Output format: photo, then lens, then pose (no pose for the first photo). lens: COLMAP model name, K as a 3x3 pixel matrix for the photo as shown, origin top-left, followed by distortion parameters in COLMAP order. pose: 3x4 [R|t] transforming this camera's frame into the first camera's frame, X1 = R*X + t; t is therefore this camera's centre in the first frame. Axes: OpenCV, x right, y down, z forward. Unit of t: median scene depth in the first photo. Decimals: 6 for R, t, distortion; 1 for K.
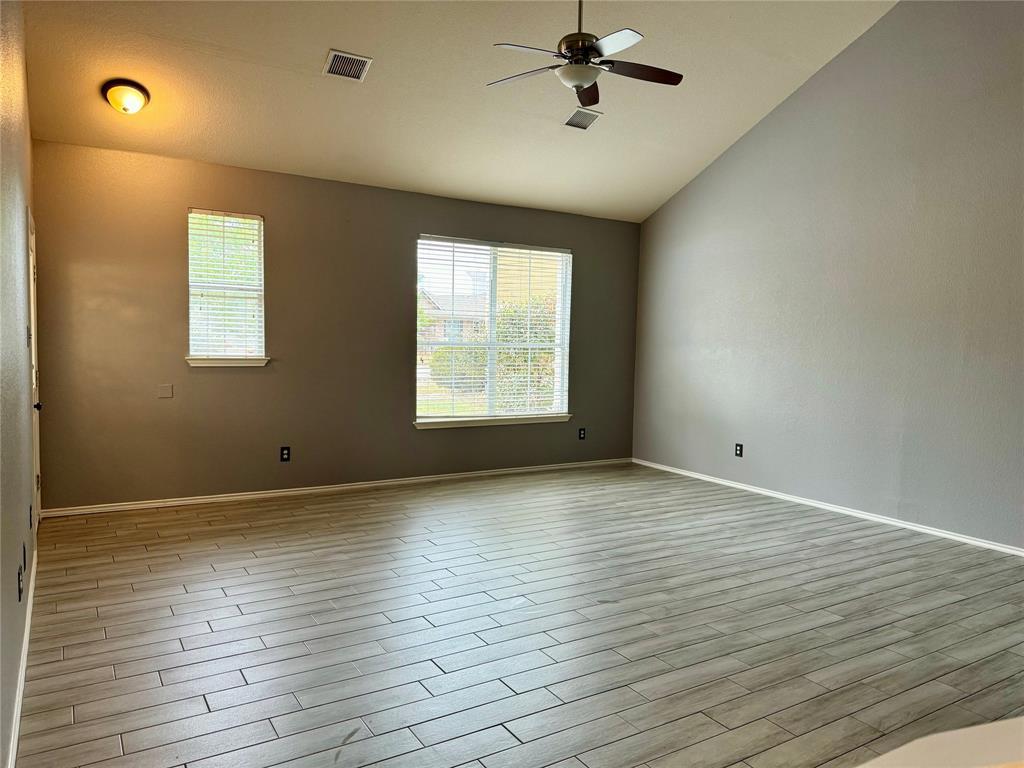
lens RADIAL K [[729.4, 0, 512.0], [0, 729.4, 384.0], [0, 0, 1]] dist [0.069966, -0.115404]
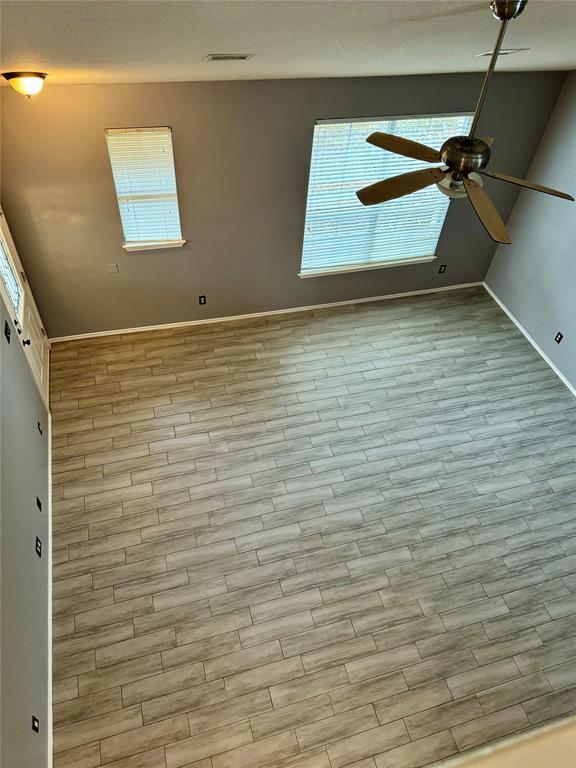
lens RADIAL K [[547.0, 0, 288.0], [0, 547.0, 384.0], [0, 0, 1]] dist [0.078471, -0.102827]
pose [[0.964315, 0.217848, -0.150460, 0.043139], [-0.057366, 0.726718, 0.684536, -0.607055], [0.258467, -0.651478, 0.713282, 0.242627]]
